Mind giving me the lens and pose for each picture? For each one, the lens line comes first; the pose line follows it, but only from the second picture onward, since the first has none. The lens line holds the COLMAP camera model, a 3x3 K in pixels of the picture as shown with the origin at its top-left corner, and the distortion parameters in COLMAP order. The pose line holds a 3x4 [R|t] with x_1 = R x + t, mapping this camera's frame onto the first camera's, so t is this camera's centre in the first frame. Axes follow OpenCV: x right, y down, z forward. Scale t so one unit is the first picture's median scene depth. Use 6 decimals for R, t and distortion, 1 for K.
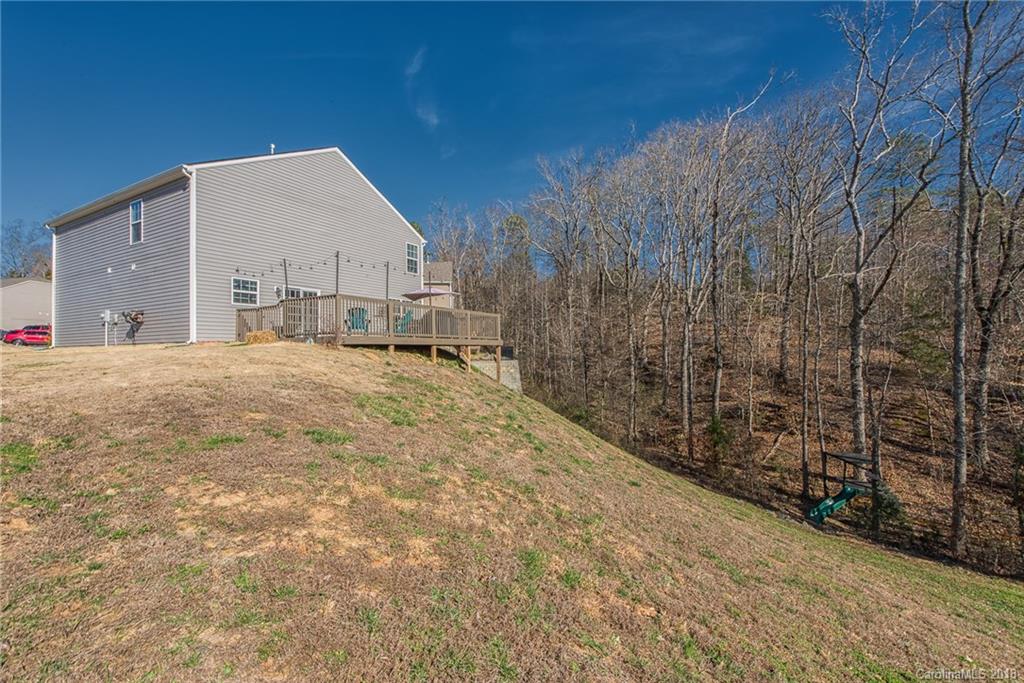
lens RADIAL K [[478.0, 0, 514.3], [0, 478.0, 344.4], [0, 0, 1]] dist [0.004687, 0.000152]
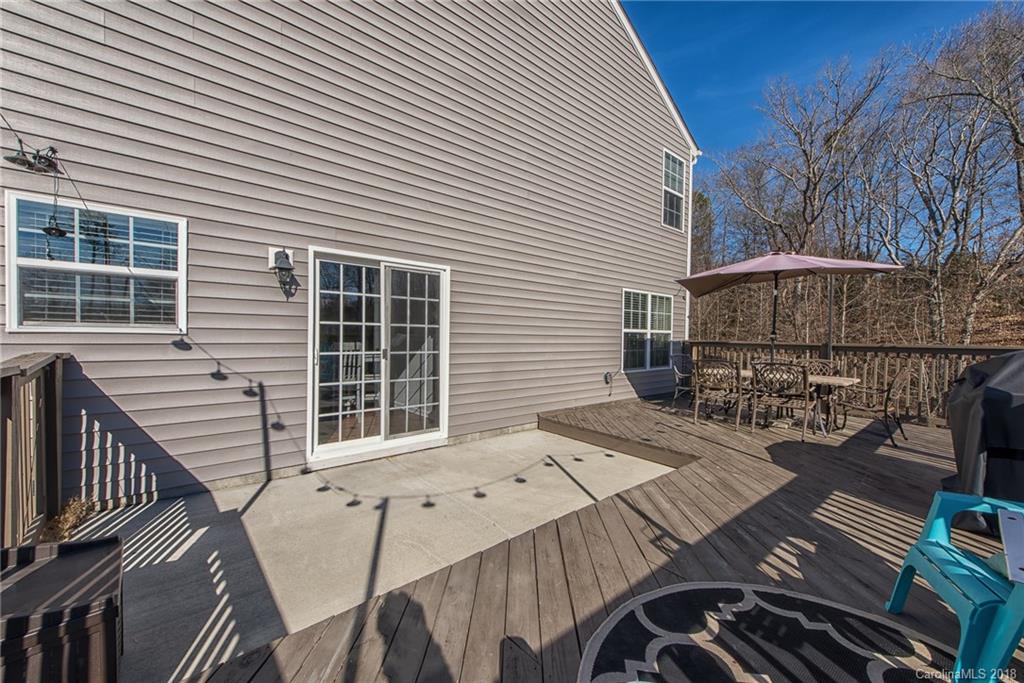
lens RADIAL K [[394.1, 0, 511.3], [0, 394.1, 344.5], [0, 0, 1]] dist [0.000164, 0.000028]
pose [[0.948903, 0.021769, -0.314815, -0.324283], [-0.010735, 0.999267, 0.036741, -0.082868], [0.315384, -0.031484, 0.948442, 0.871634]]
